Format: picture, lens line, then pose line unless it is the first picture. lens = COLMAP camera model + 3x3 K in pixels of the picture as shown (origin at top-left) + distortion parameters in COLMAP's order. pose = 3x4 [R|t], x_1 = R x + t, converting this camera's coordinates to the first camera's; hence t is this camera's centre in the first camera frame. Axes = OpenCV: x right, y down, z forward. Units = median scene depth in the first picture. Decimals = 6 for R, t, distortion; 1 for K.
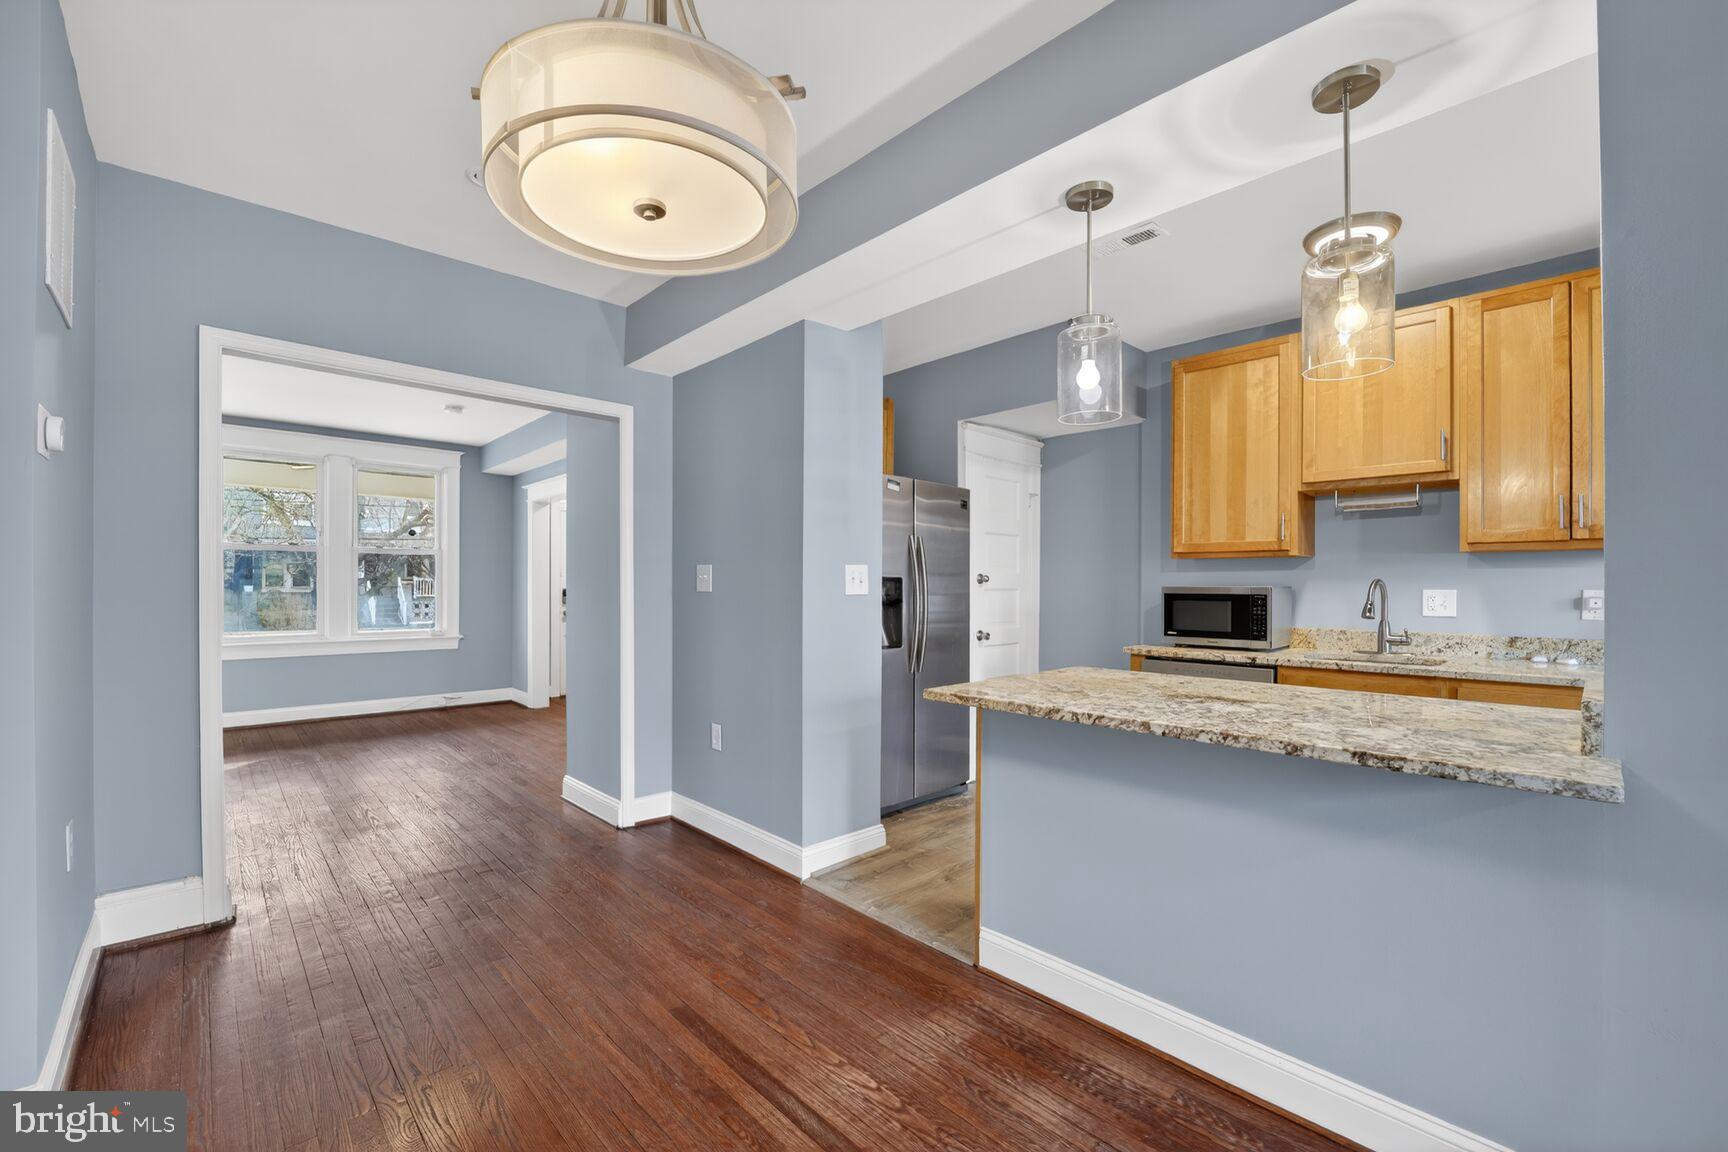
lens RADIAL K [[697.7, 0, 858.3], [0, 697.7, 582.4], [0, 0, 1]] dist [-0.019039, -0.000049]
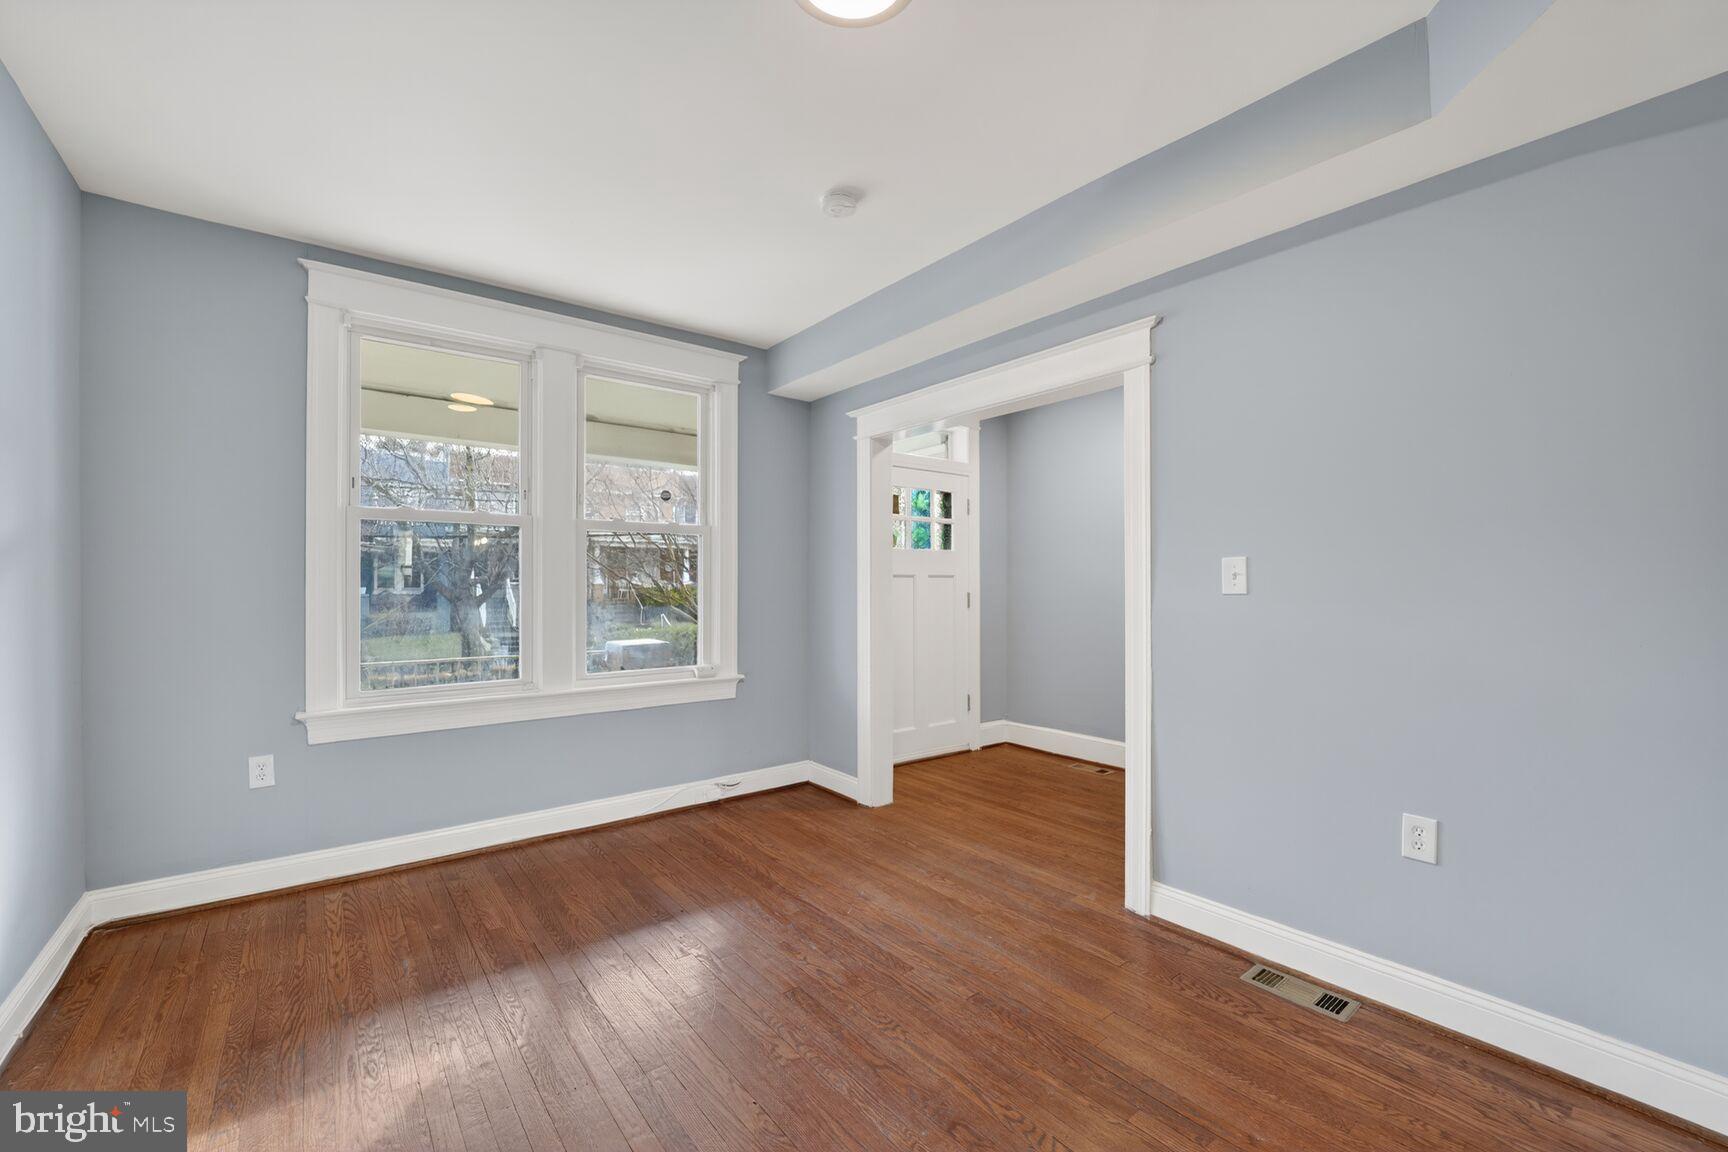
lens RADIAL K [[697.7, 0, 865.1], [0, 697.7, 577.9], [0, 0, 1]] dist [-0.019039, -0.000049]
pose [[0.996084, -0.010217, -0.087821, -0.420130], [0.010203, 0.999948, -0.000615, -0.002708], [0.087823, -0.000284, 0.996136, 0.435196]]
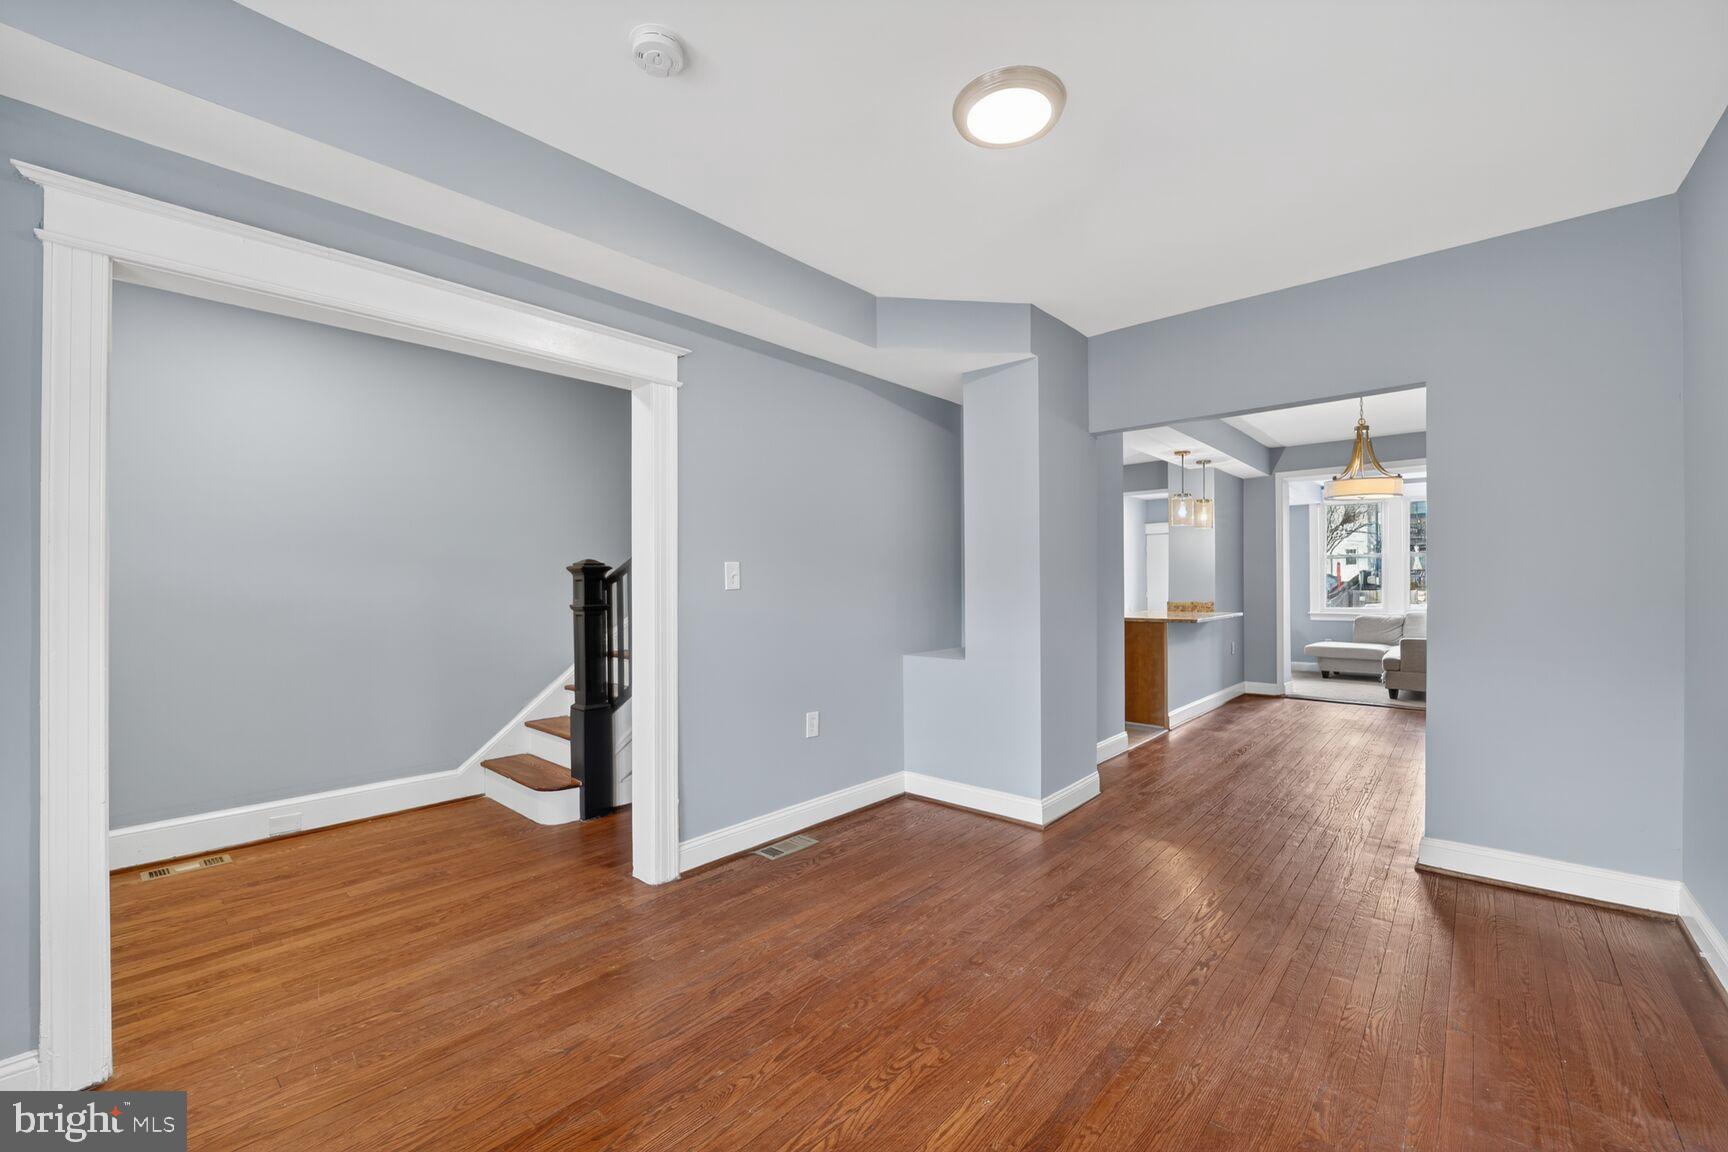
lens RADIAL K [[697.7, 0, 858.3], [0, 697.7, 580.3], [0, 0, 1]] dist [-0.019039, -0.000049]
pose [[-0.077503, -0.008036, 0.996960, -0.729981], [-0.007577, 0.999943, 0.007471, -0.003378], [-0.996963, -0.006975, -0.077559, 0.742601]]
